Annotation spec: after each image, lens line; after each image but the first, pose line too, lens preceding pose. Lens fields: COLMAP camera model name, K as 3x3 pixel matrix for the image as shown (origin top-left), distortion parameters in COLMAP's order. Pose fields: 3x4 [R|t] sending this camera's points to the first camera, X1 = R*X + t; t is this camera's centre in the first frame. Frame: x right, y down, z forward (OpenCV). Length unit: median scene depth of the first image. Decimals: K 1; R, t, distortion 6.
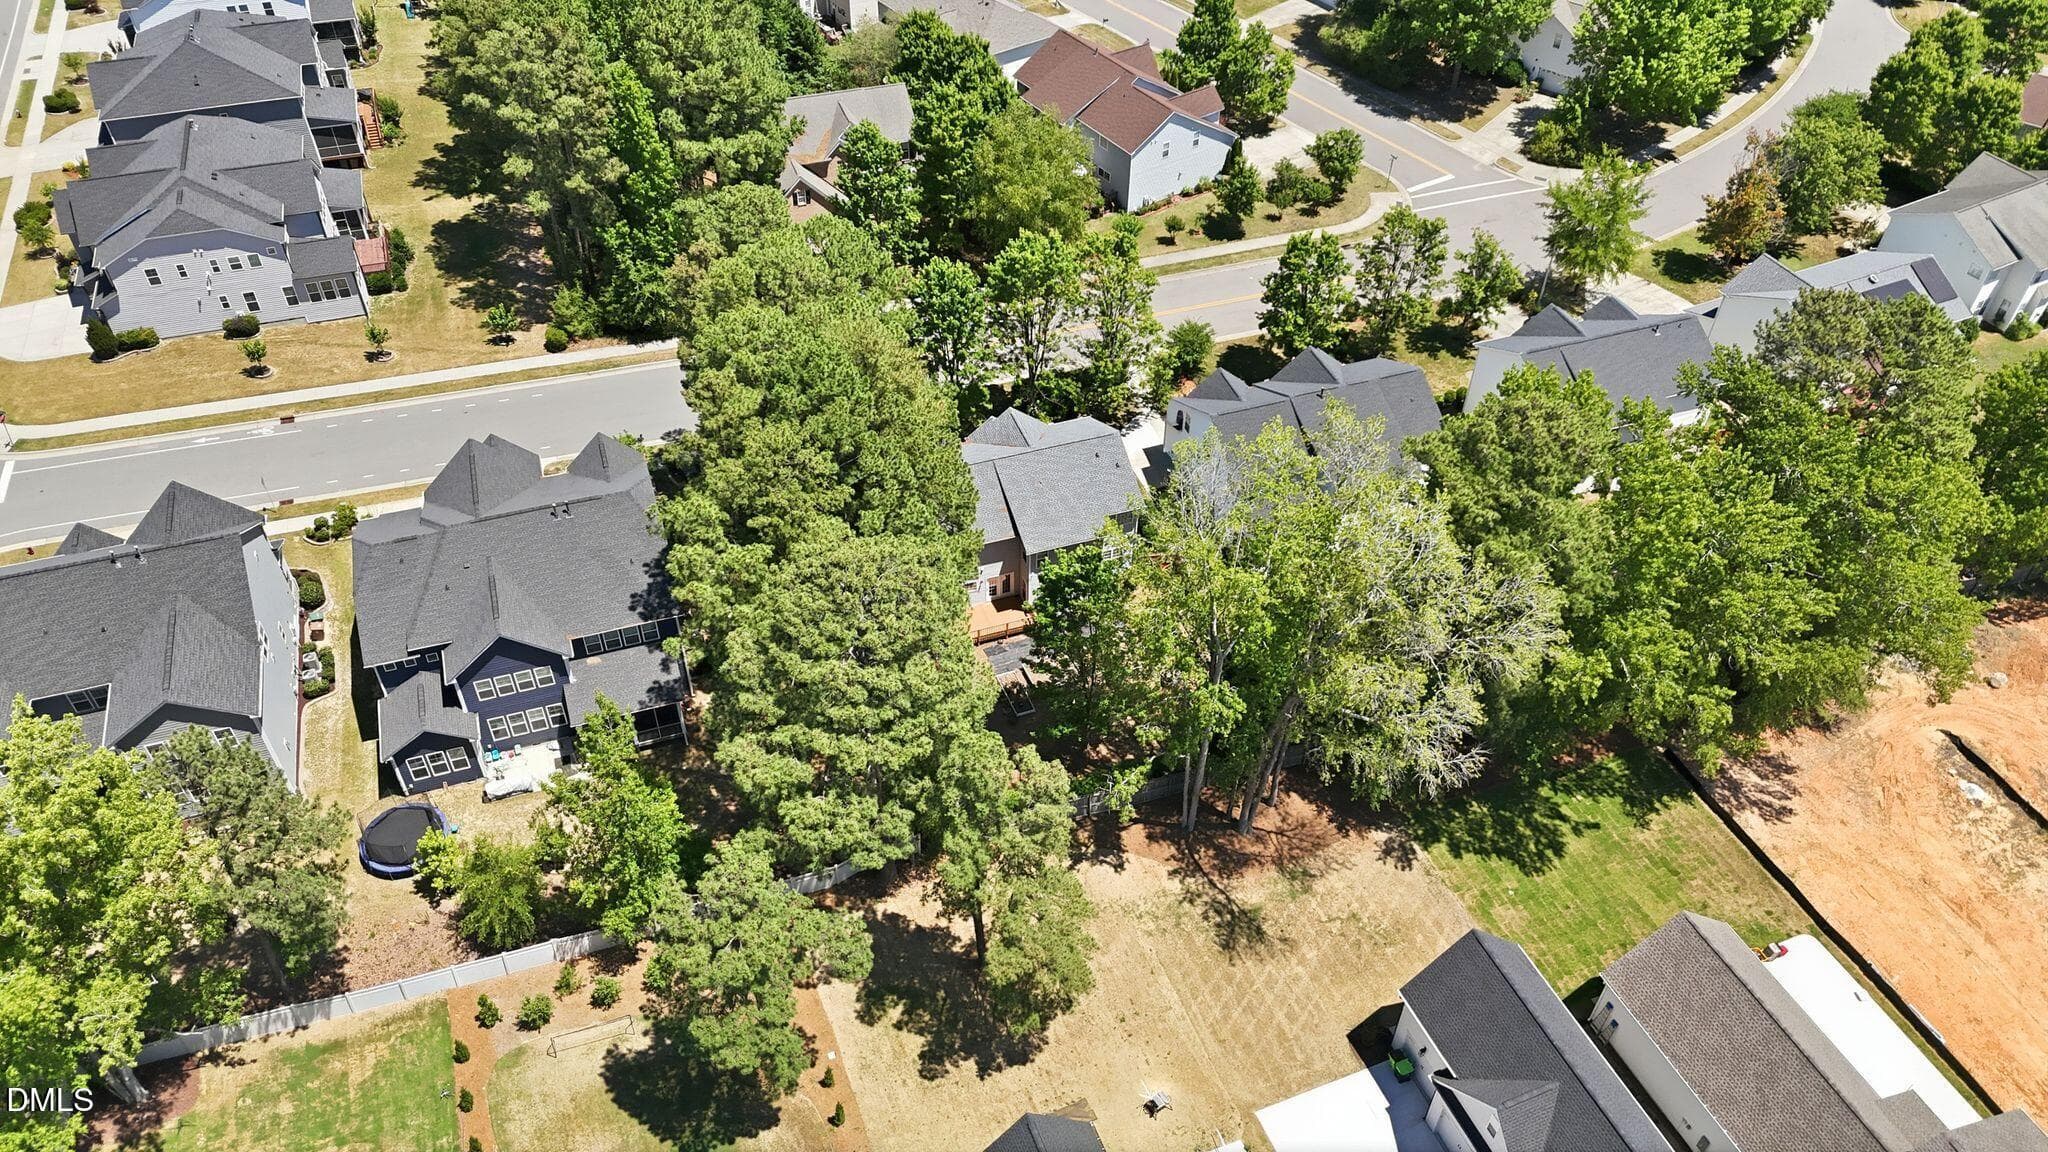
lens RADIAL K [[1496.8, 0, 1030.3], [0, 1496.8, 573.7], [0, 0, 1]] dist [0.054009, -0.037899]
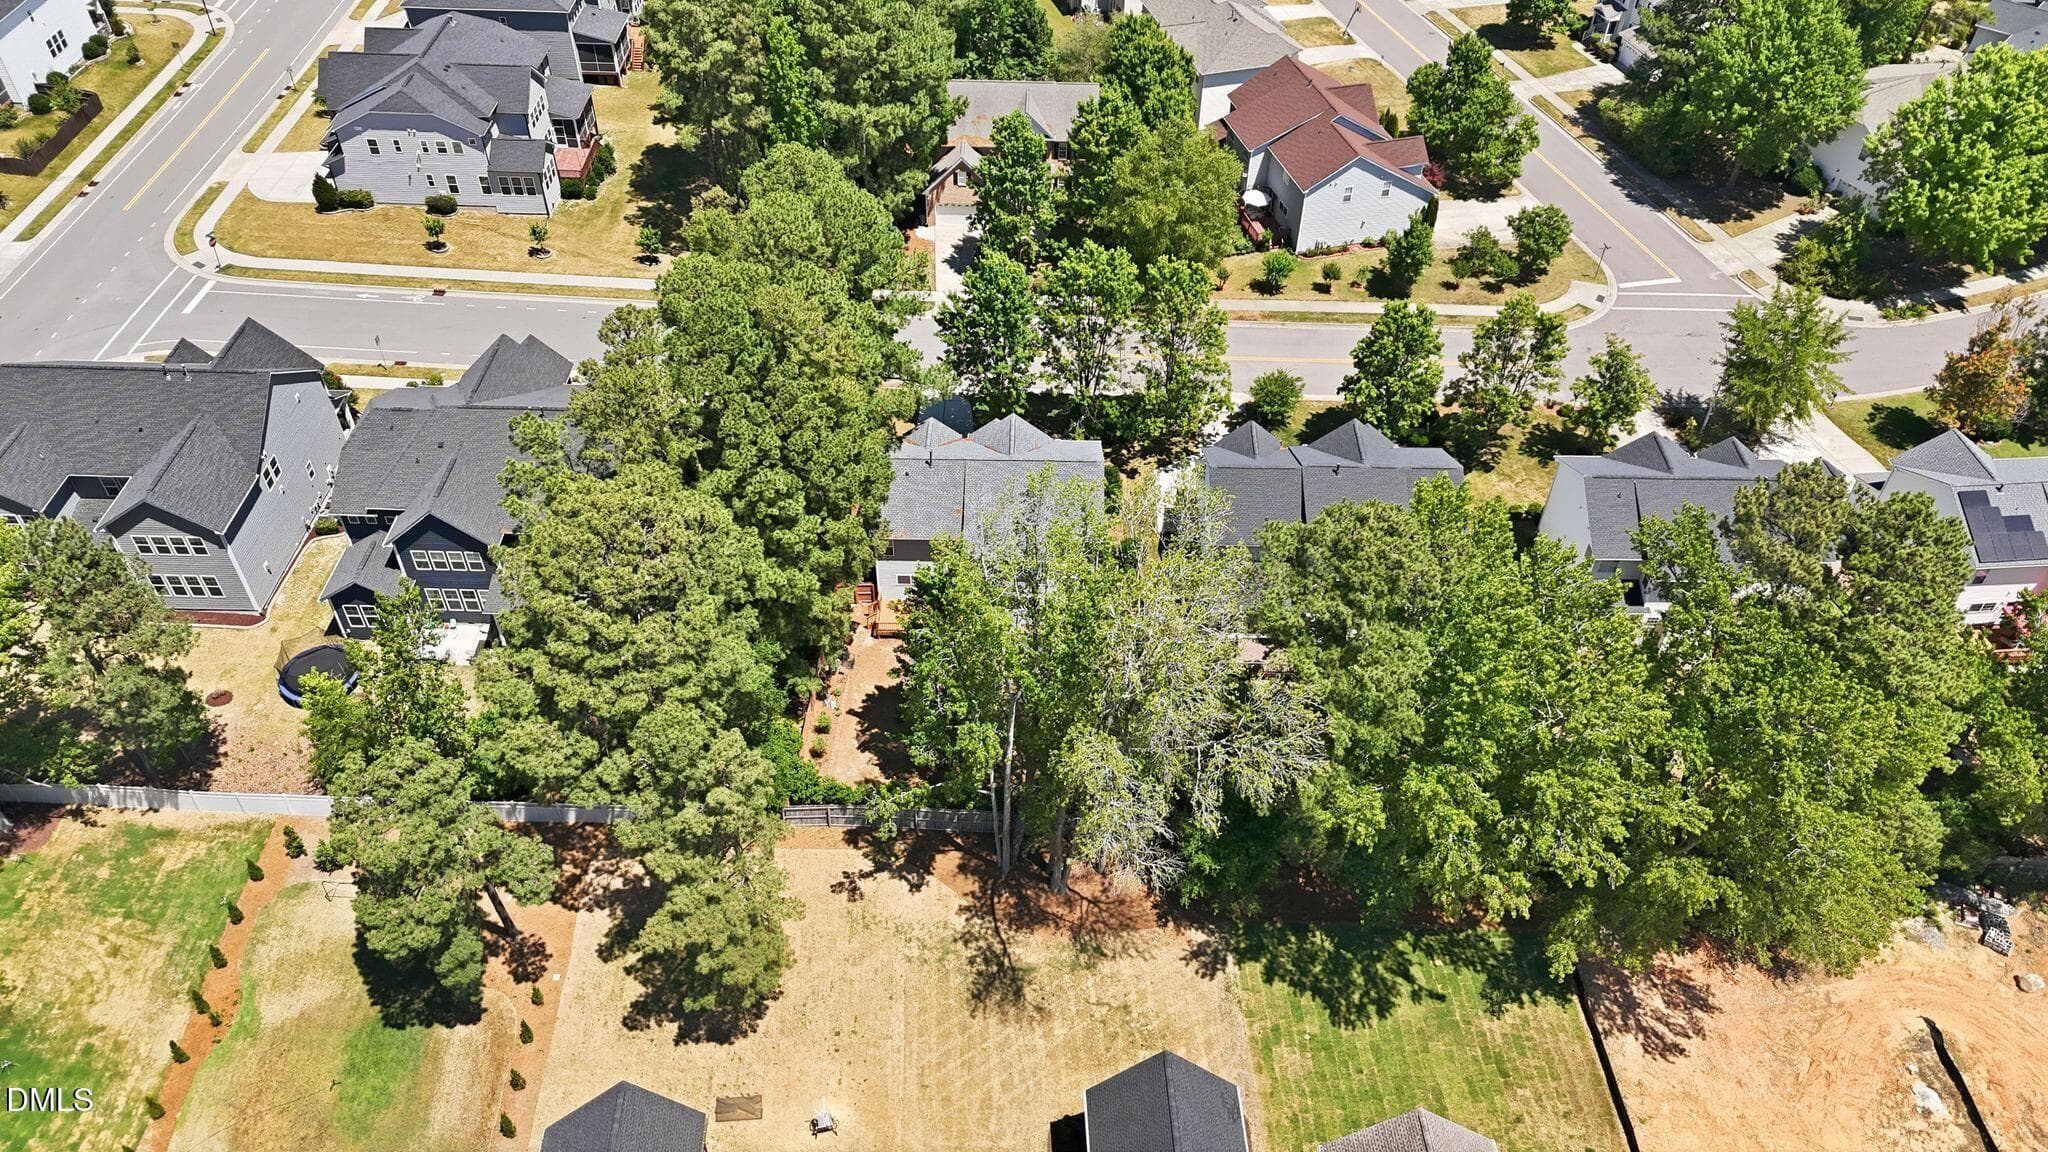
lens RADIAL K [[1496.8, 0, 1037.3], [0, 1496.8, 575.1], [0, 0, 1]] dist [0.054009, -0.037899]
pose [[0.939332, 0.234840, -0.250011, 0.238178], [-0.235847, 0.971432, 0.026367, -0.033022], [0.249061, 0.034197, 0.967884, 0.049167]]
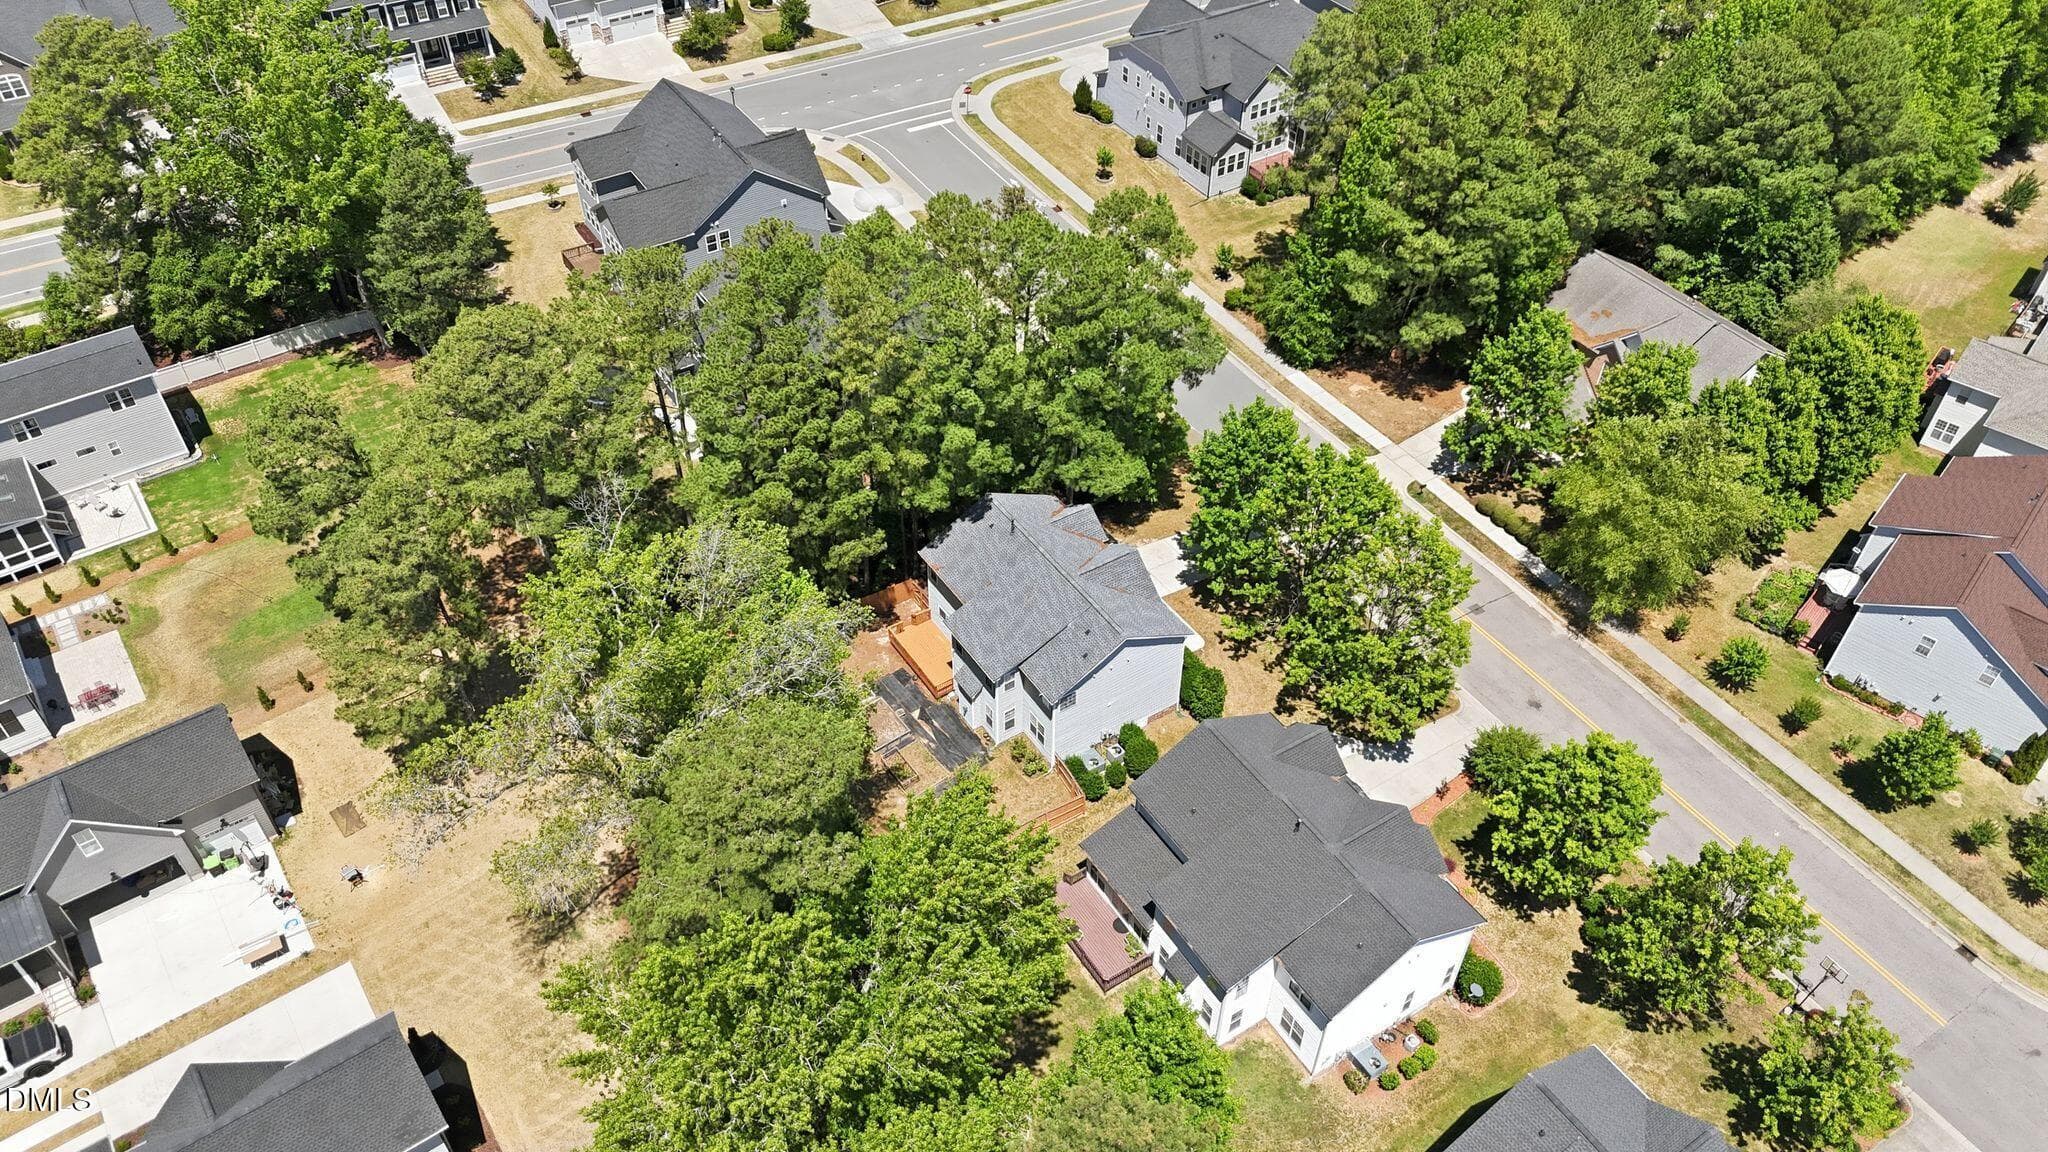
lens RADIAL K [[1496.8, 0, 1032.8], [0, 1496.8, 589.1], [0, 0, 1]] dist [0.054009, -0.037899]
pose [[0.238702, 0.669739, -0.703186, 0.532191], [-0.676011, 0.634455, 0.374801, -0.336406], [0.697159, 0.385896, 0.604197, 0.377617]]
